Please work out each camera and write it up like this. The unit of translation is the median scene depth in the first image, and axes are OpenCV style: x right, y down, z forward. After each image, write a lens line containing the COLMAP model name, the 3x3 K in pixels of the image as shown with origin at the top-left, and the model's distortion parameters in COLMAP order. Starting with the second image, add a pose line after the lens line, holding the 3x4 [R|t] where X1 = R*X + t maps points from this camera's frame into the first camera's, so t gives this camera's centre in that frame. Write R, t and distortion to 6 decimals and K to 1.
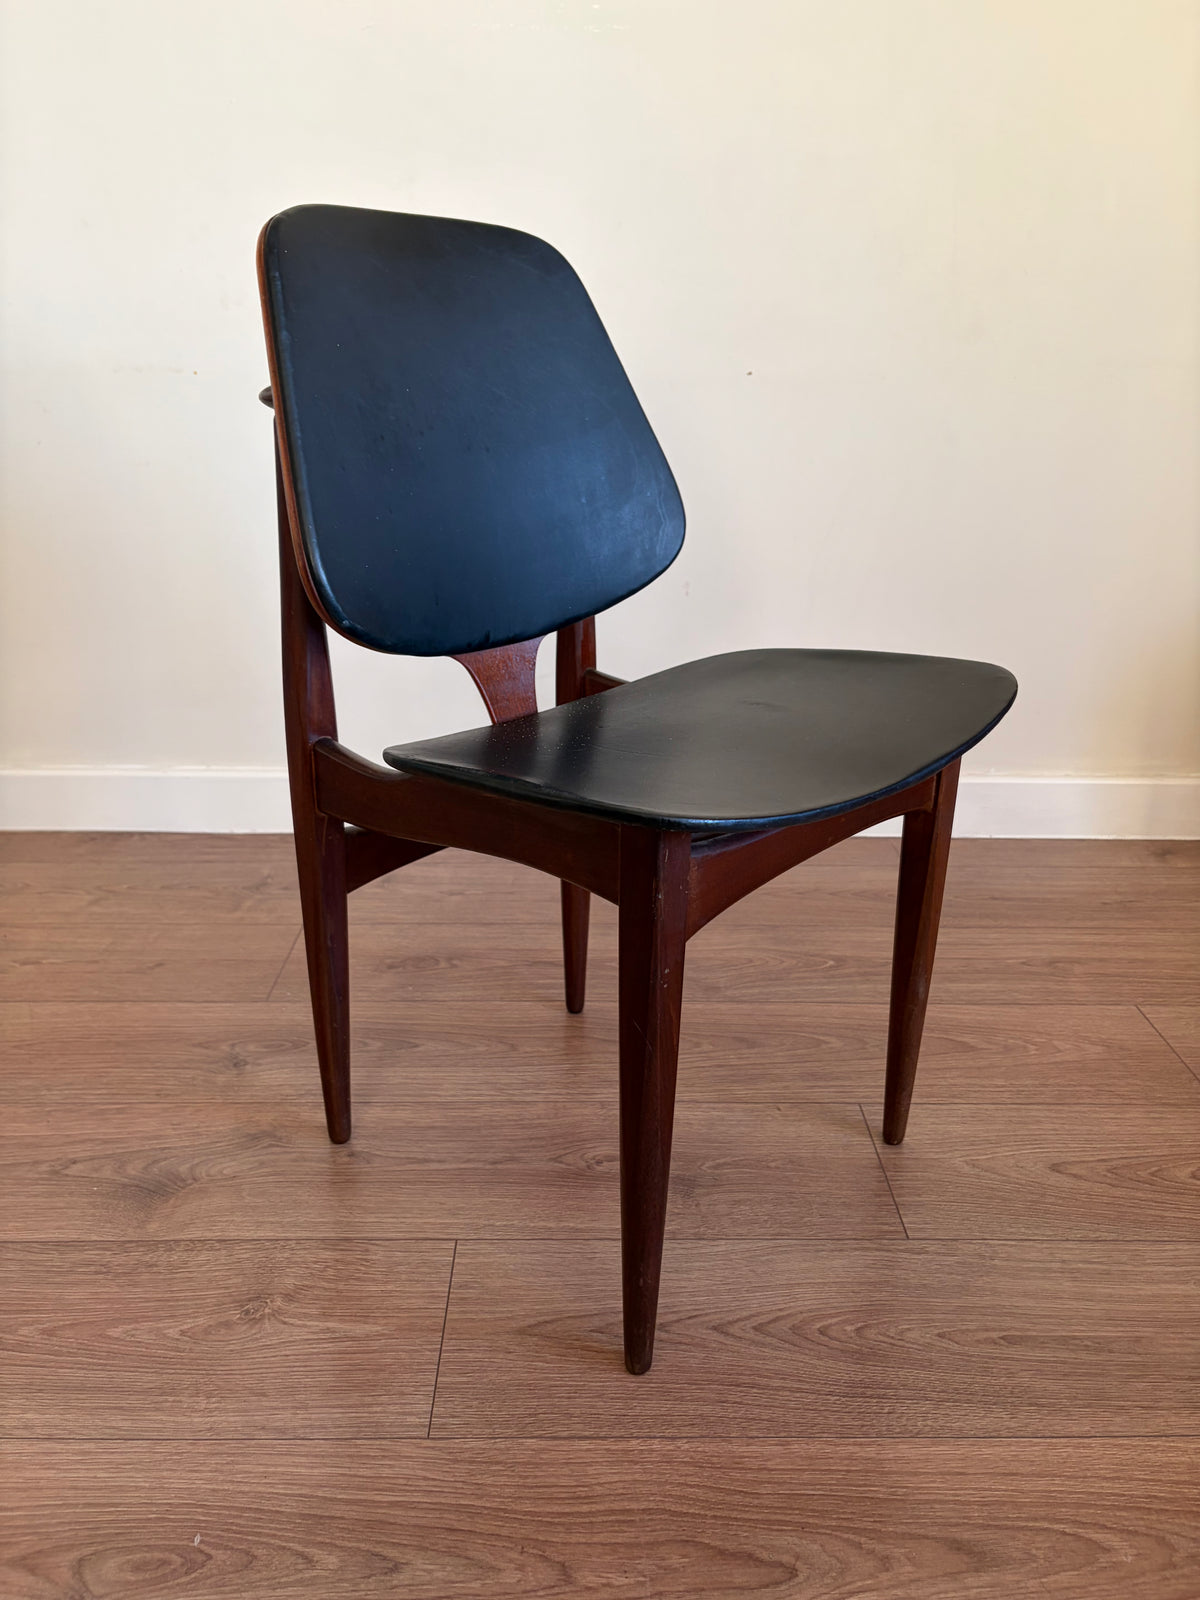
lens RADIAL K [[1216.5, 0, 604.4], [0, 1216.5, 810.4], [0, 0, 1]] dist [0.075260, -0.084485]
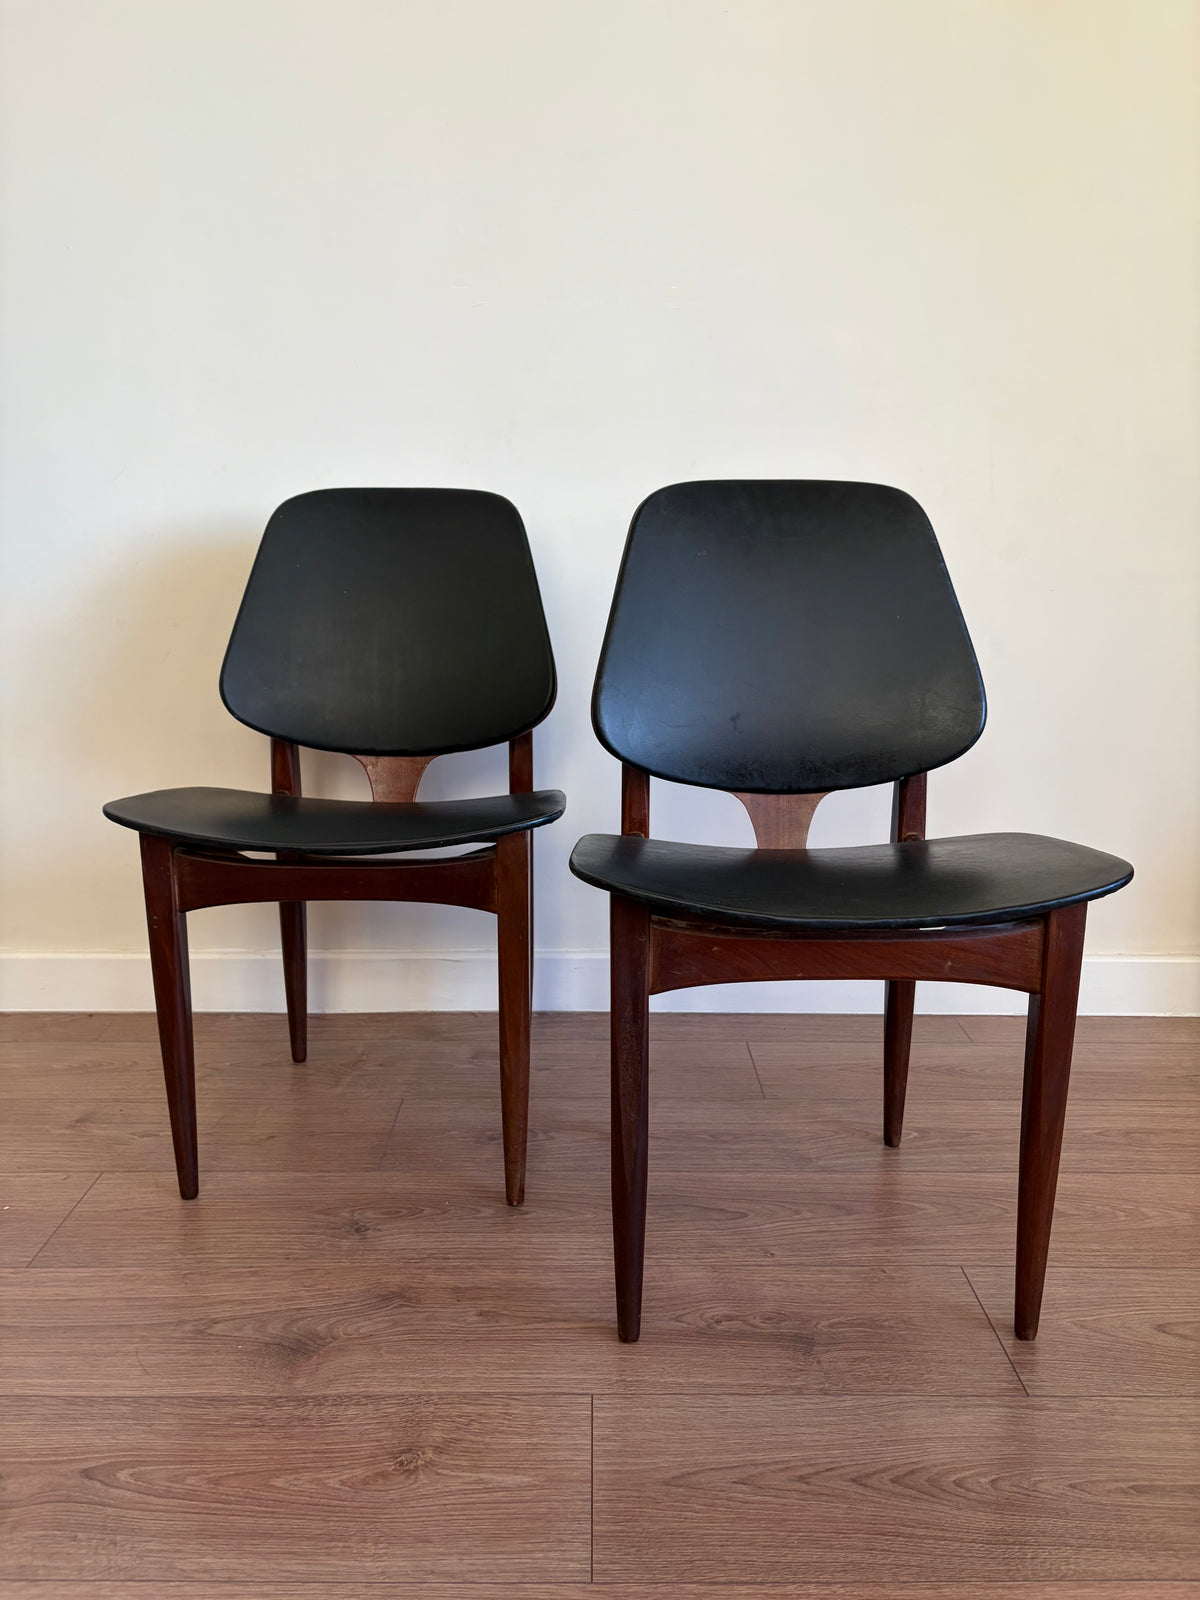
lens RADIAL K [[1216.5, 0, 603.1], [0, 1216.5, 816.9], [0, 0, 1]] dist [0.075260, -0.084485]
pose [[0.999951, -0.005869, -0.008018, -0.096764], [0.004570, 0.988147, -0.153440, 0.025378], [0.008824, 0.153395, 0.988126, -0.101258]]
